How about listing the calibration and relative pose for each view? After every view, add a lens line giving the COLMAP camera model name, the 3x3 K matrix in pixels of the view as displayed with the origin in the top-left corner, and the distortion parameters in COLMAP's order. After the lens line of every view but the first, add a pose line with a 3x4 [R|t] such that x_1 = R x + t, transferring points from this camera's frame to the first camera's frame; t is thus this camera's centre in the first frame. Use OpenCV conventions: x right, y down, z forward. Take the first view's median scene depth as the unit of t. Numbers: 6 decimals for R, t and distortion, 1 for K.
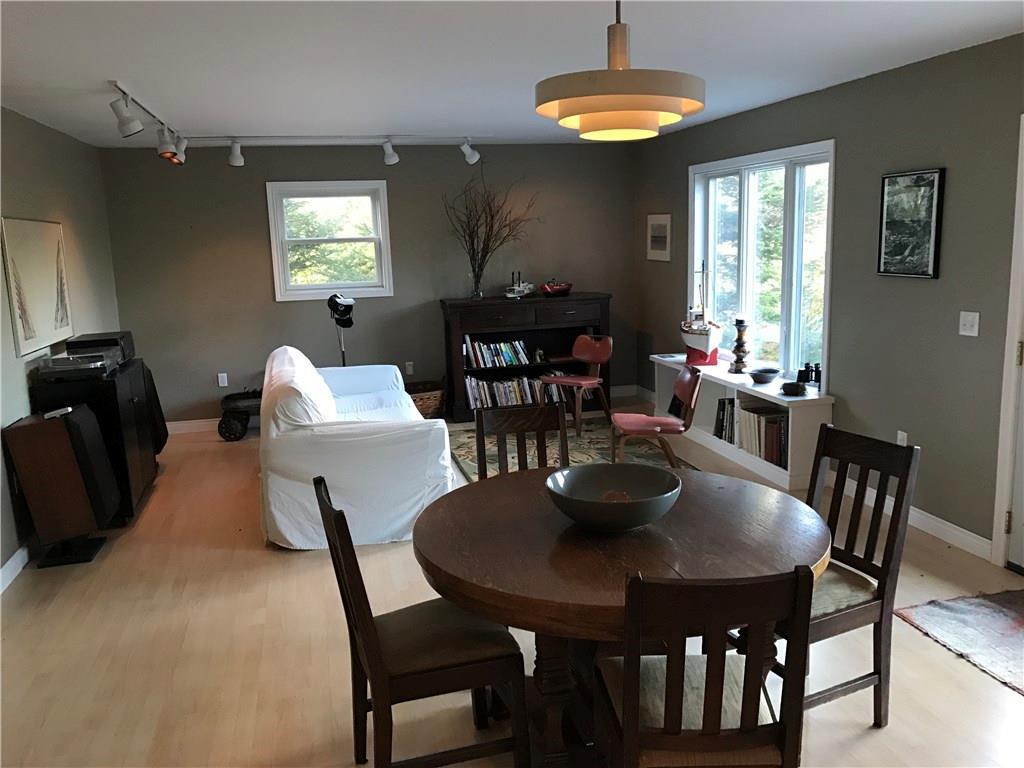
lens RADIAL K [[822.7, 0, 503.5], [0, 822.7, 370.8], [0, 0, 1]] dist [0.002553, 0.004142]
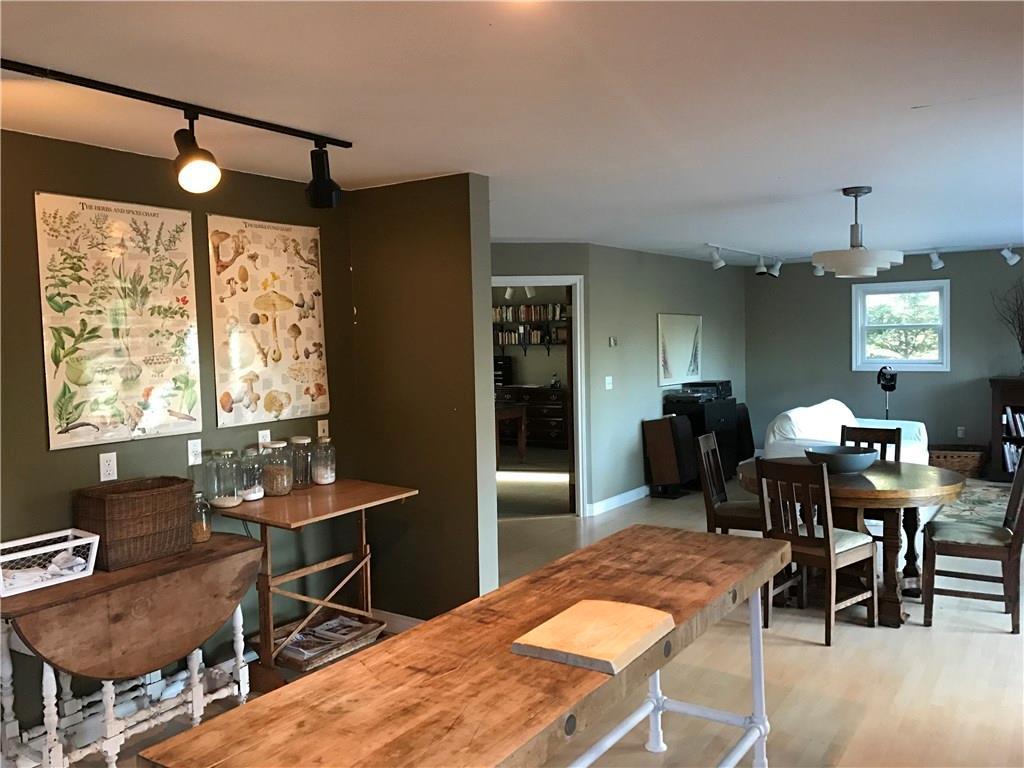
lens RADIAL K [[822.7, 0, 503.5], [0, 822.7, 370.8], [0, 0, 1]] dist [0.002553, 0.004142]
pose [[0.653183, 0.048562, -0.755642, 0.397391], [-0.124098, 0.991313, -0.043563, 0.048753], [0.746962, 0.122228, 0.653535, -0.332277]]
